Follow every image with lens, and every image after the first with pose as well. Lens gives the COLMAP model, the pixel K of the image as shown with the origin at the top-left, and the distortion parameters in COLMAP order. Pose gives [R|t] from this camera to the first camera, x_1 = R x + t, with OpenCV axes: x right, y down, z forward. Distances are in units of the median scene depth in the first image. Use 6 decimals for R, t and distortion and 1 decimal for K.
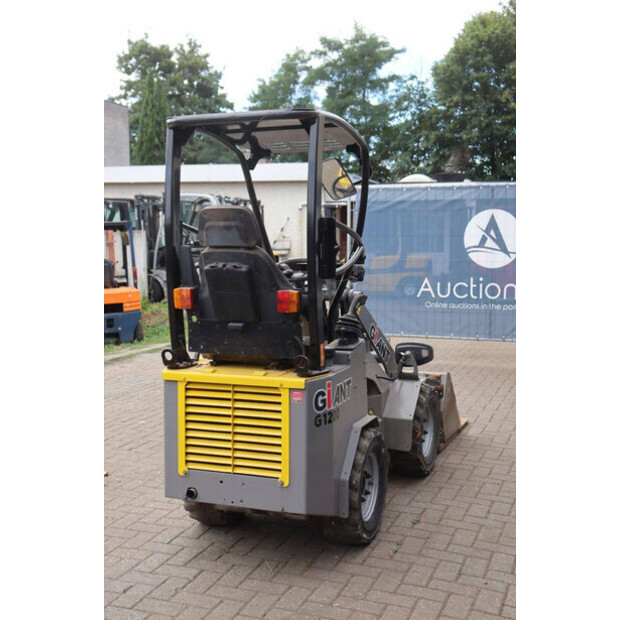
lens RADIAL K [[796.2, 0, 315.2], [0, 796.2, 311.0], [0, 0, 1]] dist [0.066608, 0.000000]
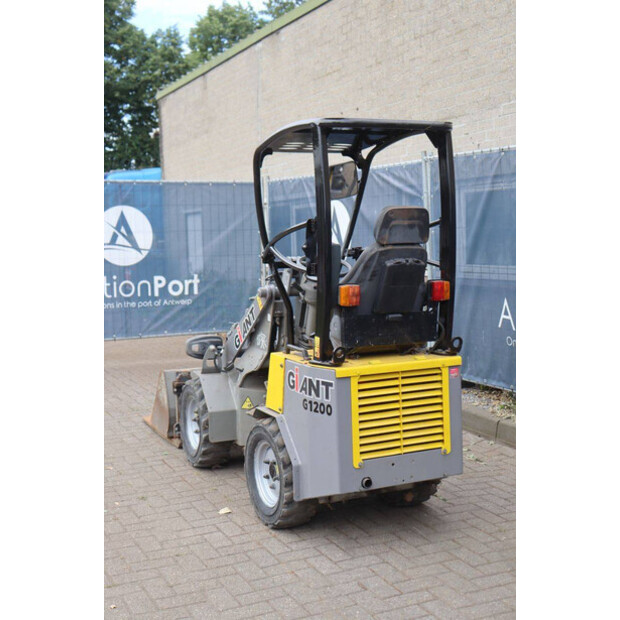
lens RADIAL K [[858.4, 0, 294.6], [0, 858.4, 308.4], [0, 0, 1]] dist [0.090550, 0.000000]
pose [[0.692003, -0.077778, 0.717692, -0.983443], [0.081924, 0.996217, 0.028971, -0.036305], [-0.717231, 0.038748, 0.695757, 0.276356]]
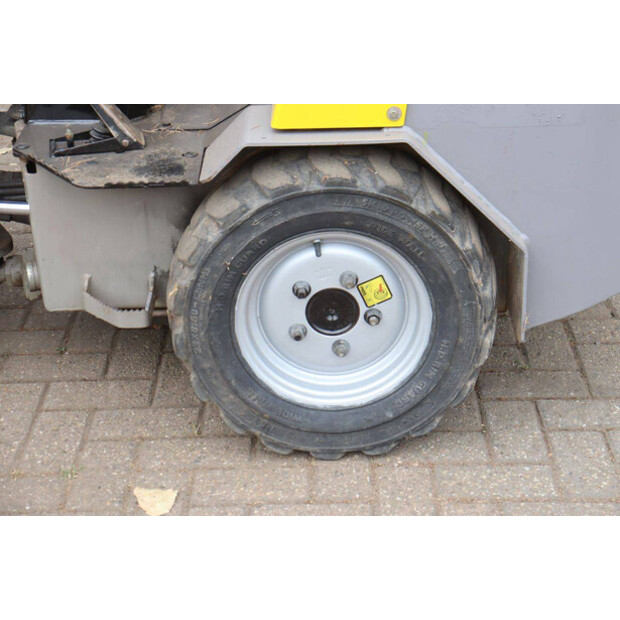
lens RADIAL K [[1328.3, 0, 312.0], [0, 1328.3, 313.1], [0, 0, 1]] dist [0.345293, 0.000000]
pose [[-0.357310, -0.403948, 0.842114, -0.672155], [0.111911, 0.876622, 0.467985, -0.066886], [-0.927257, 0.261457, -0.268019, 1.337097]]
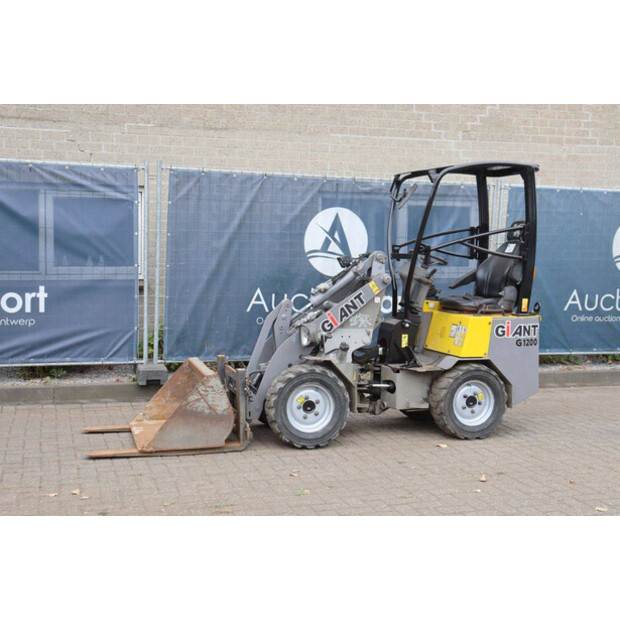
lens RADIAL K [[858.4, 0, 323.1], [0, 858.4, 300.9], [0, 0, 1]] dist [0.090550, 0.000000]
pose [[-0.645418, -0.056321, 0.761750, -1.260916], [0.054594, 0.991326, 0.119551, -0.196018], [-0.761876, 0.118747, -0.636745, 2.465752]]
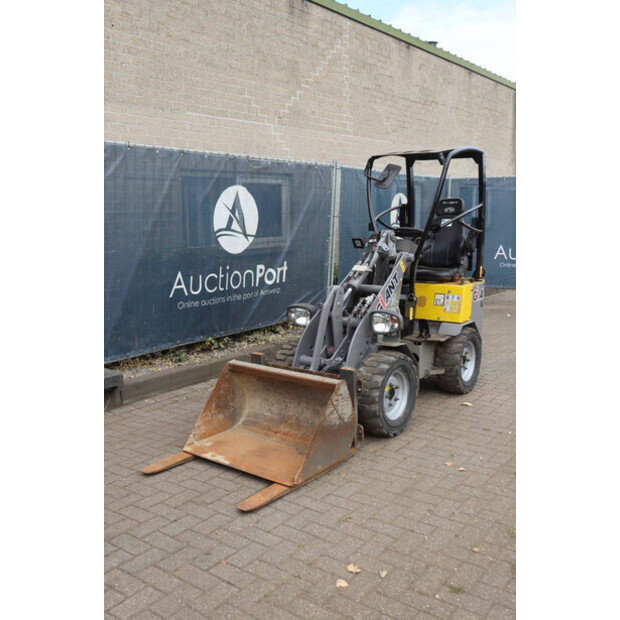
lens RADIAL K [[633.8, 0, 308.6], [0, 633.8, 303.1], [0, 0, 1]] dist [-0.039033, 0.000000]
pose [[-0.969379, -0.023246, 0.244466, -0.149707], [0.034524, 0.972721, 0.229393, -0.243252], [-0.243130, 0.230809, -0.942133, 2.579864]]
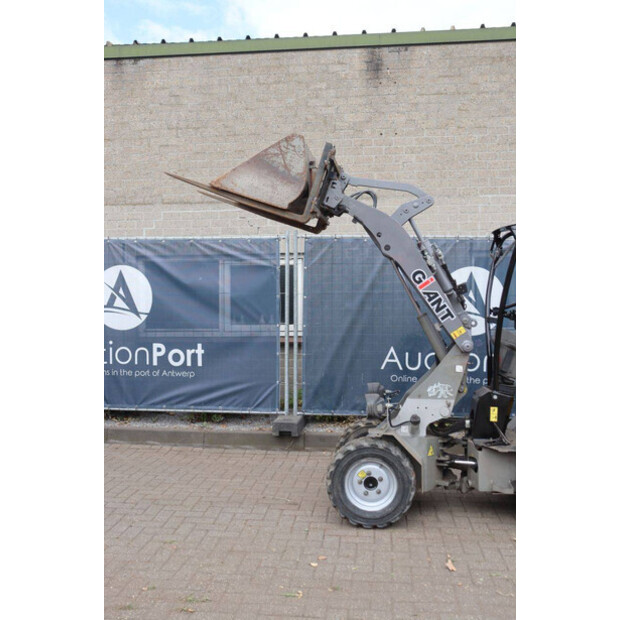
lens RADIAL K [[678.0, 0, 304.2], [0, 678.0, 301.4], [0, 0, 1]] dist [-0.056913, 0.000000]
pose [[-0.278678, -0.010728, 0.960325, -1.131792], [0.087870, 0.995459, 0.036619, -0.179966], [-0.956356, 0.094588, -0.276470, 1.887376]]
